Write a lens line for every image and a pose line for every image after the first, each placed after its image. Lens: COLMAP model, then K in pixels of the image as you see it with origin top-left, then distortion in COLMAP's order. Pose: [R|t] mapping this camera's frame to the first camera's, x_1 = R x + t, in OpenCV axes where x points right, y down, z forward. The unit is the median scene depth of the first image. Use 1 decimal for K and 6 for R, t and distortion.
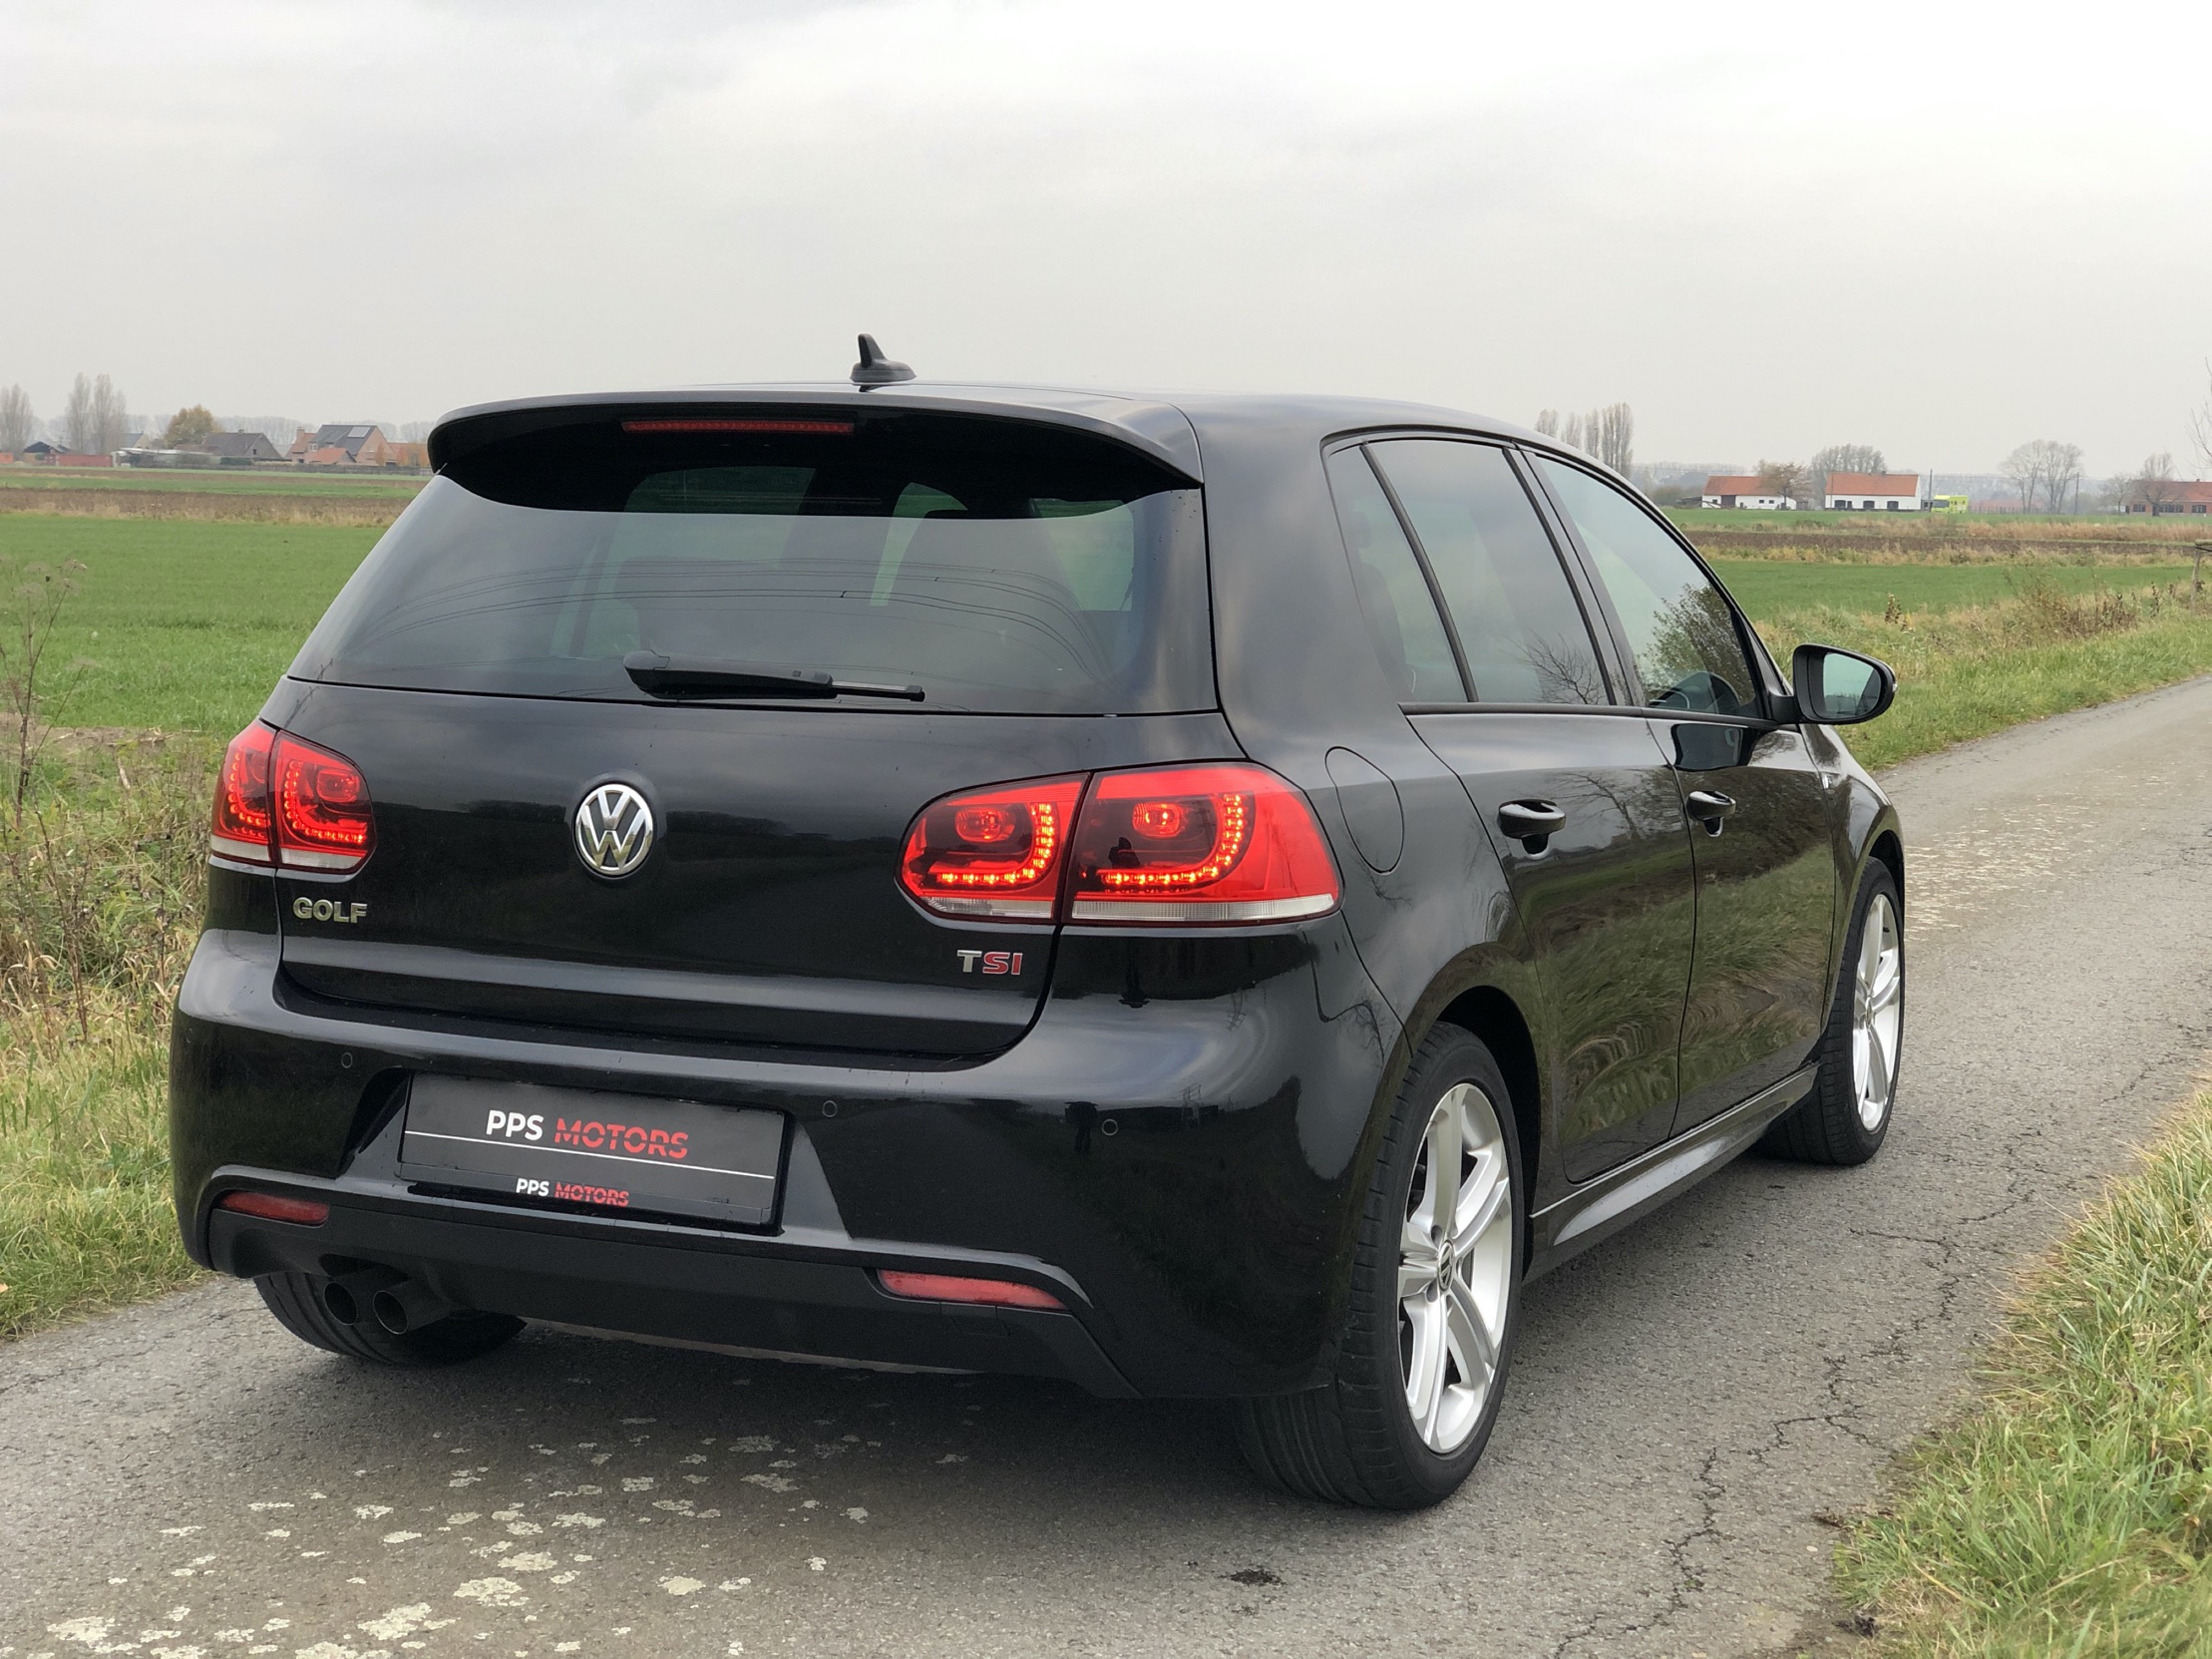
lens RADIAL K [[3374.3, 0, 1107.4], [0, 3374.3, 826.6], [0, 0, 1]] dist [0.126145, 0.000000]
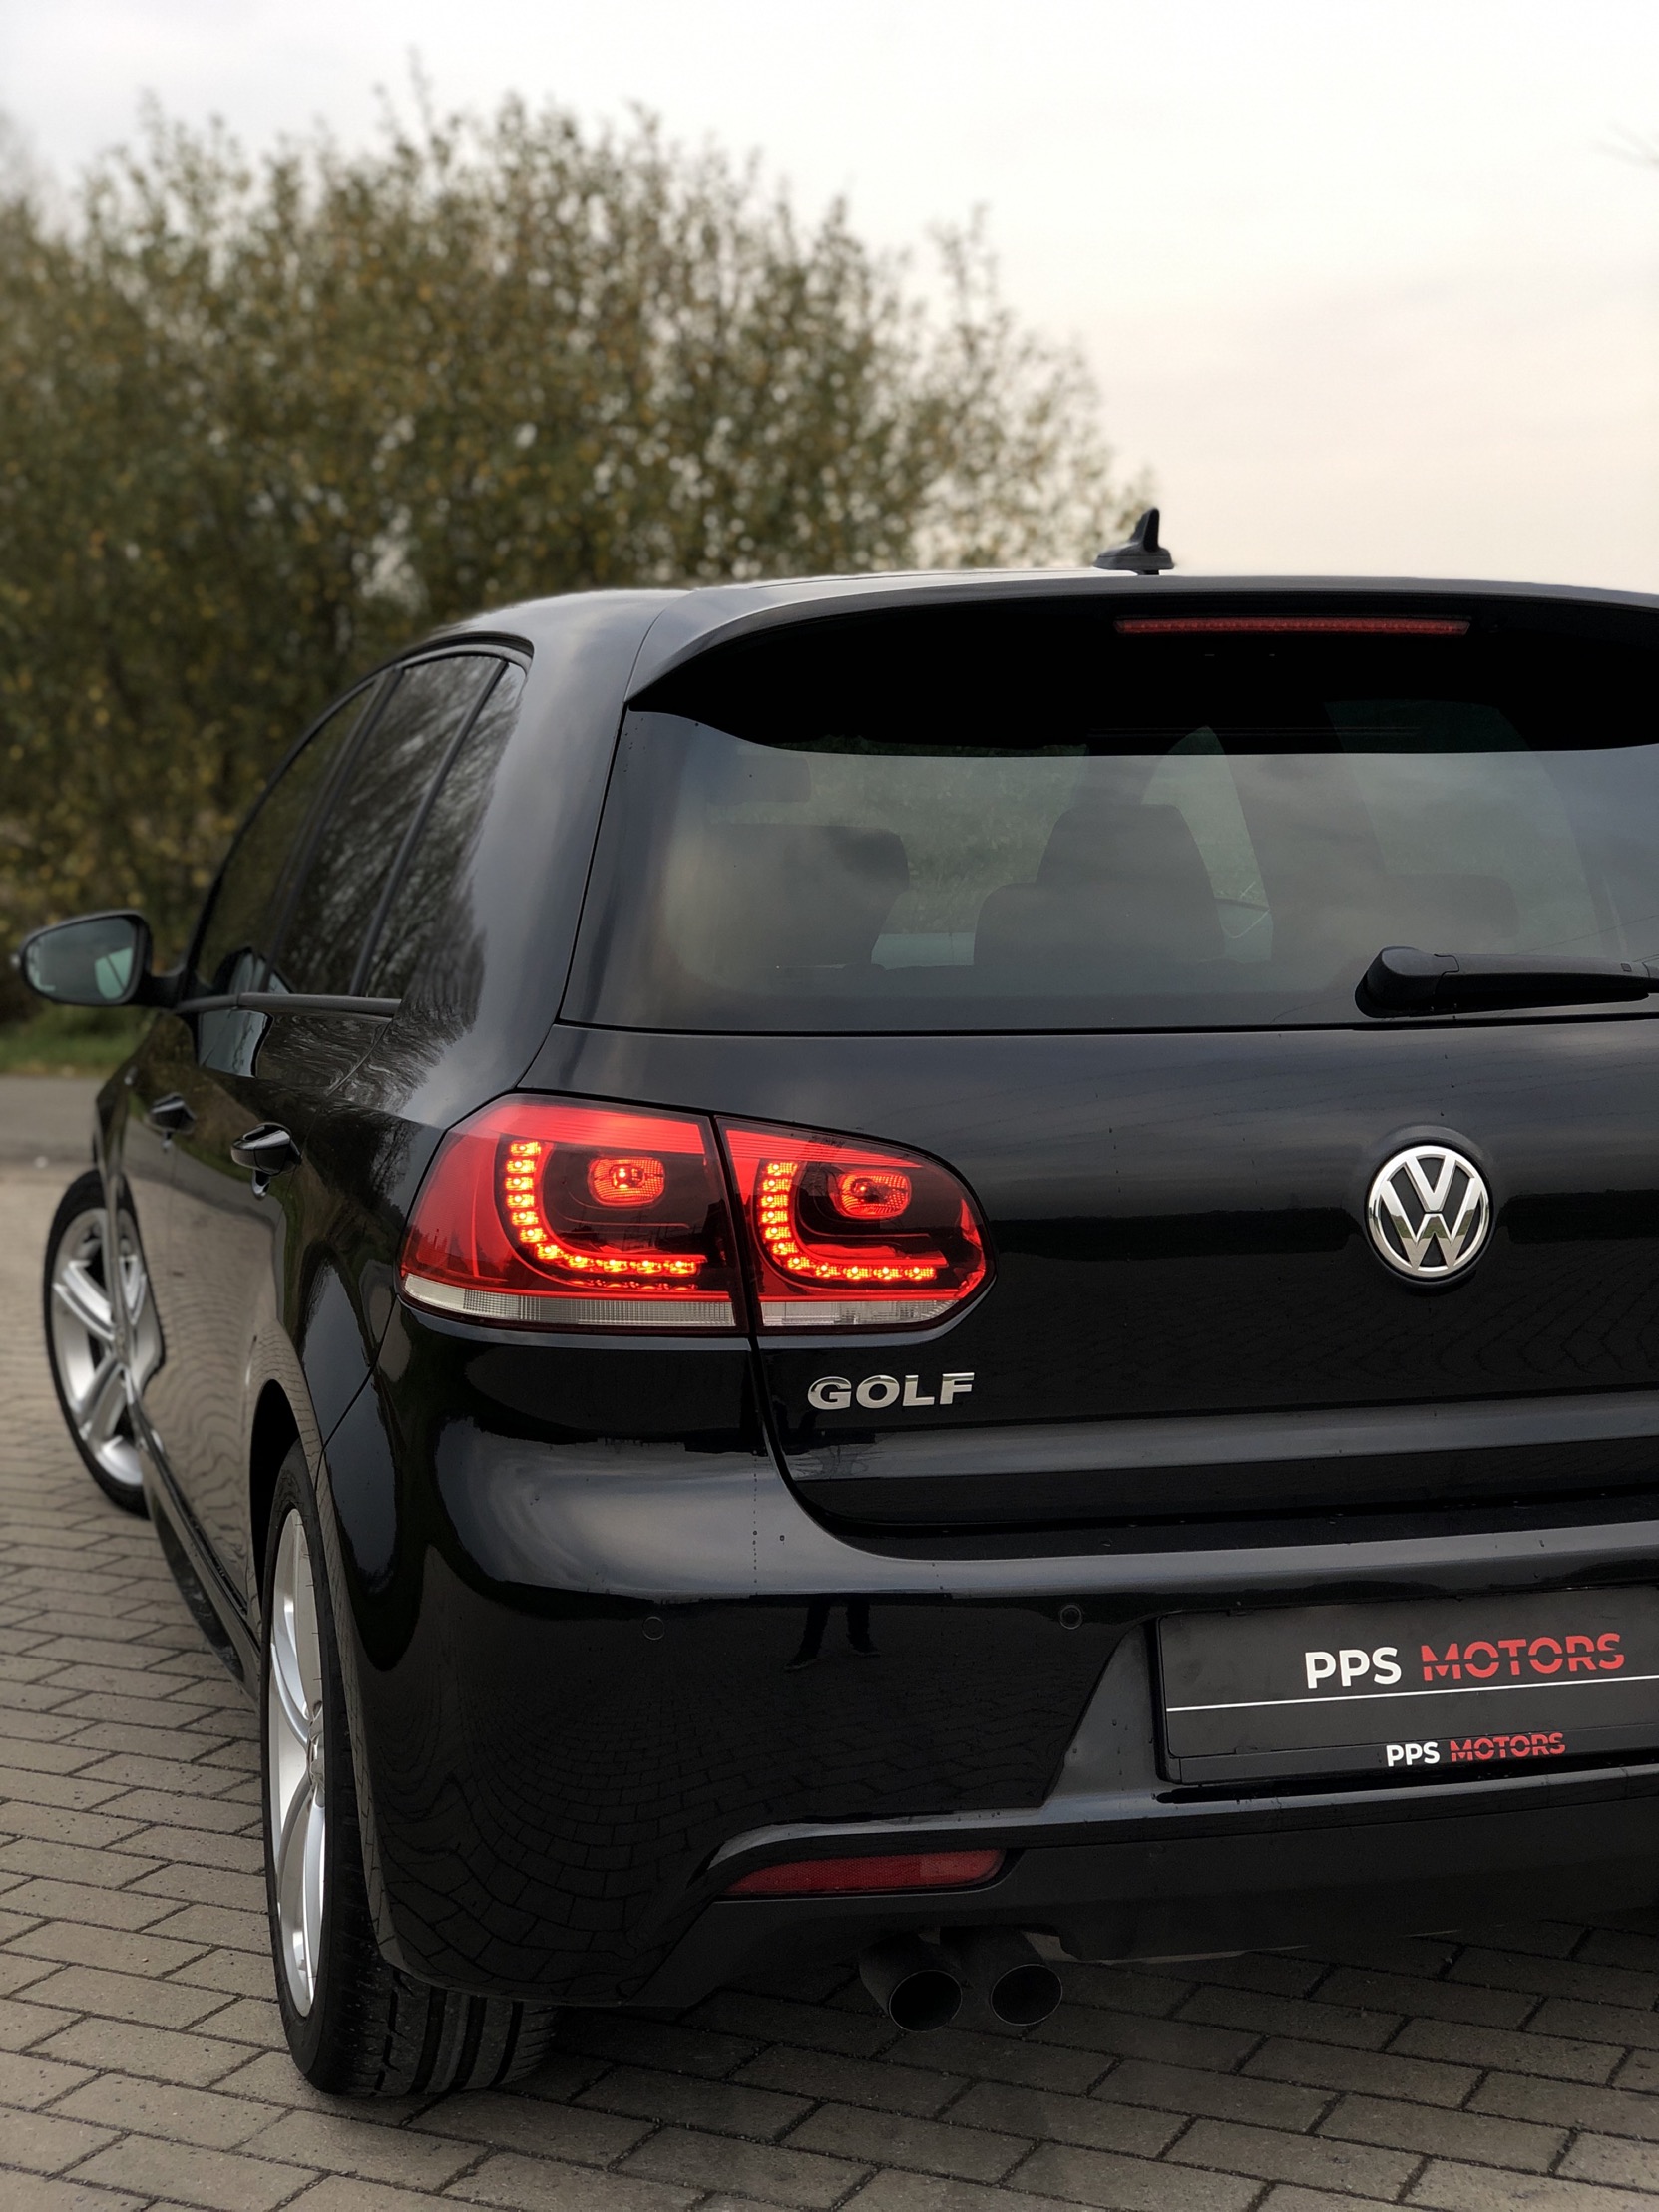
lens RADIAL K [[3374.3, 0, 830.0], [0, 3374.3, 1110.0], [0, 0, 1]] dist [0.126145, 0.000000]
pose [[0.760691, -0.089462, 0.642919, -0.677209], [0.081143, 0.995793, 0.042558, -0.058767], [-0.644022, 0.019795, 0.764751, 0.553717]]
